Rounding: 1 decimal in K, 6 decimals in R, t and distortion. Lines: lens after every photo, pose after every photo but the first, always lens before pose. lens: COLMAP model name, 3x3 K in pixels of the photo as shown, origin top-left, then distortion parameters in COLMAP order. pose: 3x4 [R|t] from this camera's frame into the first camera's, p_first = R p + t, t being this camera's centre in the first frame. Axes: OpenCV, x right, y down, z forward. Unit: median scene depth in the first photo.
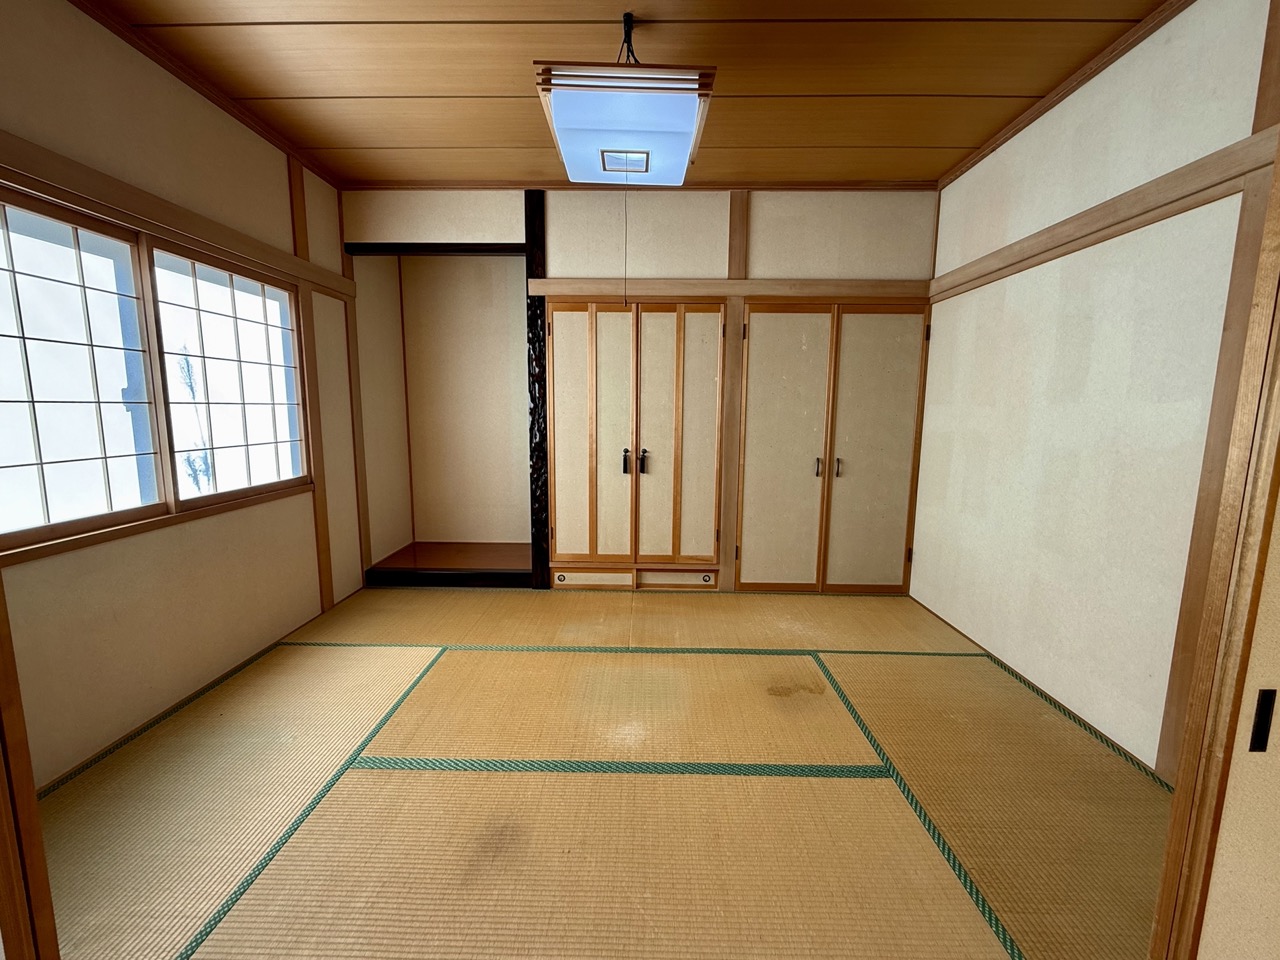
lens RADIAL K [[542.5, 0, 640.0], [0, 542.5, 480.0], [0, 0, 1]] dist [0.001607, 0.000210]
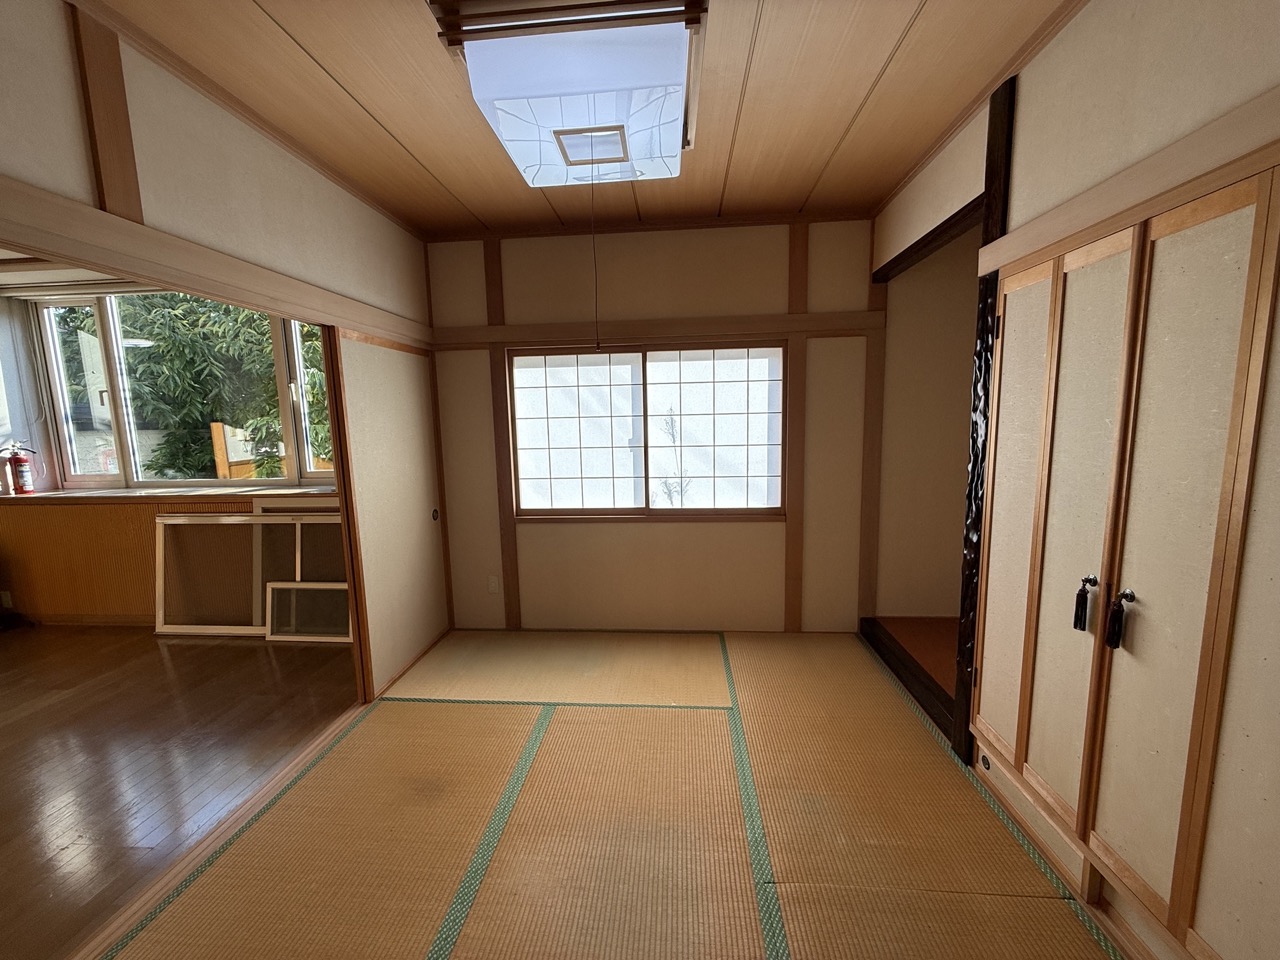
lens RADIAL K [[507.4, 0, 640.0], [0, 507.4, 480.0], [0, 0, 1]] dist [-0.010173, -0.000018]
pose [[-0.053944, 0.121011, -0.991184, 0.394698], [-0.111059, 0.985744, 0.126391, -0.148540], [0.992349, 0.116898, -0.039736, 0.672057]]
